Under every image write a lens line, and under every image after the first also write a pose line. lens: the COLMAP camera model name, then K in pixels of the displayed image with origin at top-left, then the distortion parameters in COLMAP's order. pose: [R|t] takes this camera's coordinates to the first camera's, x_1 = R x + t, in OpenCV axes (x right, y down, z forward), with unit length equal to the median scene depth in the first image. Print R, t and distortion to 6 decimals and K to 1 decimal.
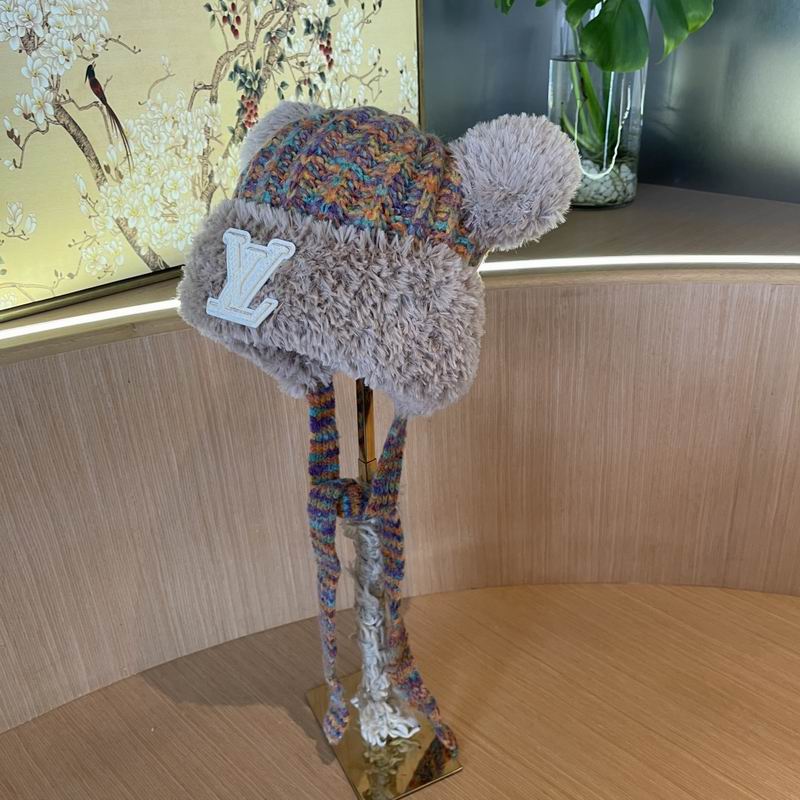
lens RADIAL K [[819.5, 0, 399.0], [0, 819.5, 412.2], [0, 0, 1]] dist [0.022769, 0.000000]
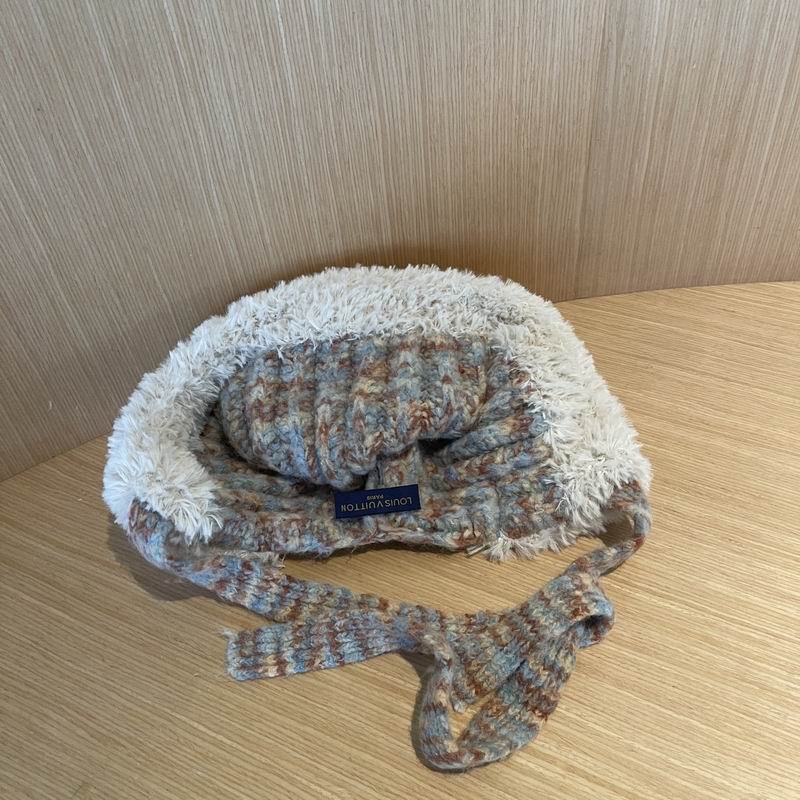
lens RADIAL K [[819.5, 0, 397.9], [0, 819.5, 404.4], [0, 0, 1]] dist [0.022769, 0.000000]
pose [[0.942581, -0.248995, 0.222582, 0.088024], [0.169901, 0.931270, 0.322287, 0.054086], [-0.287532, -0.265965, 0.920102, 0.435885]]
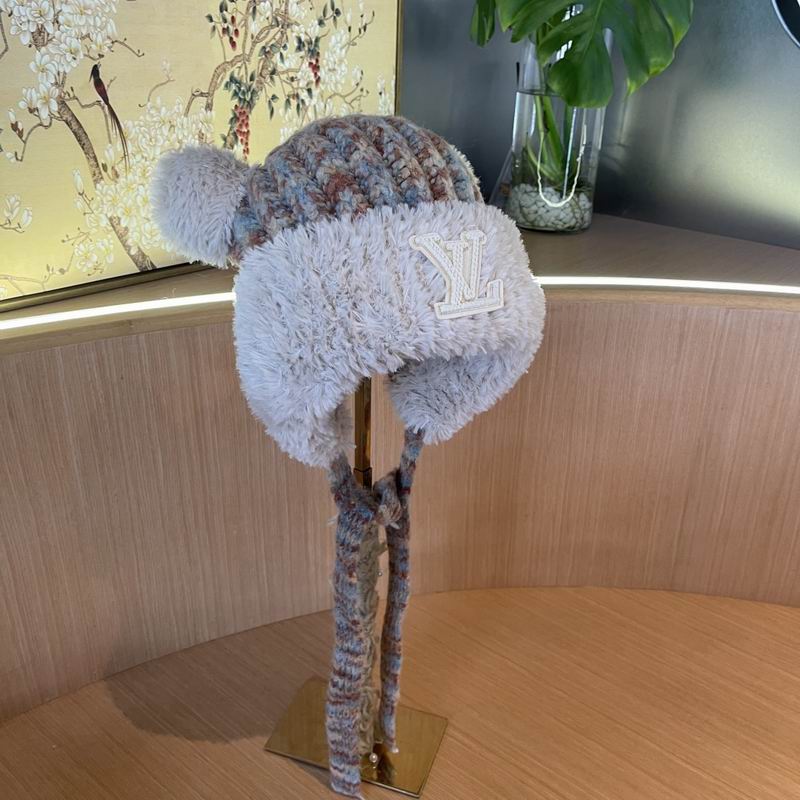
lens RADIAL K [[819.5, 0, 399.5], [0, 819.5, 405.0], [0, 0, 1]] dist [0.022769, 0.000000]
pose [[0.993027, 0.026112, 0.114960, -0.094800], [-0.021971, 0.999068, -0.037145, 0.022362], [-0.115823, 0.034360, 0.992675, -0.029396]]
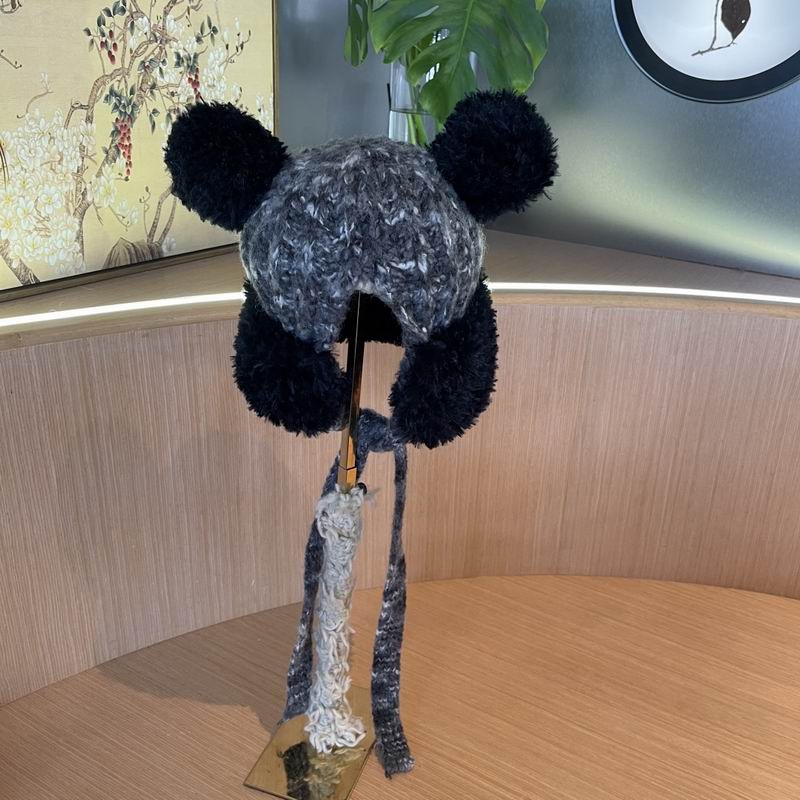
lens RADIAL K [[819.5, 0, 400.8], [0, 819.5, 405.4], [0, 0, 1]] dist [0.022769, 0.000000]
pose [[0.964215, -0.015903, 0.264644, -0.124975], [0.034035, 0.997365, -0.064071, 0.050613], [-0.262928, 0.070786, 0.962215, -0.058171]]
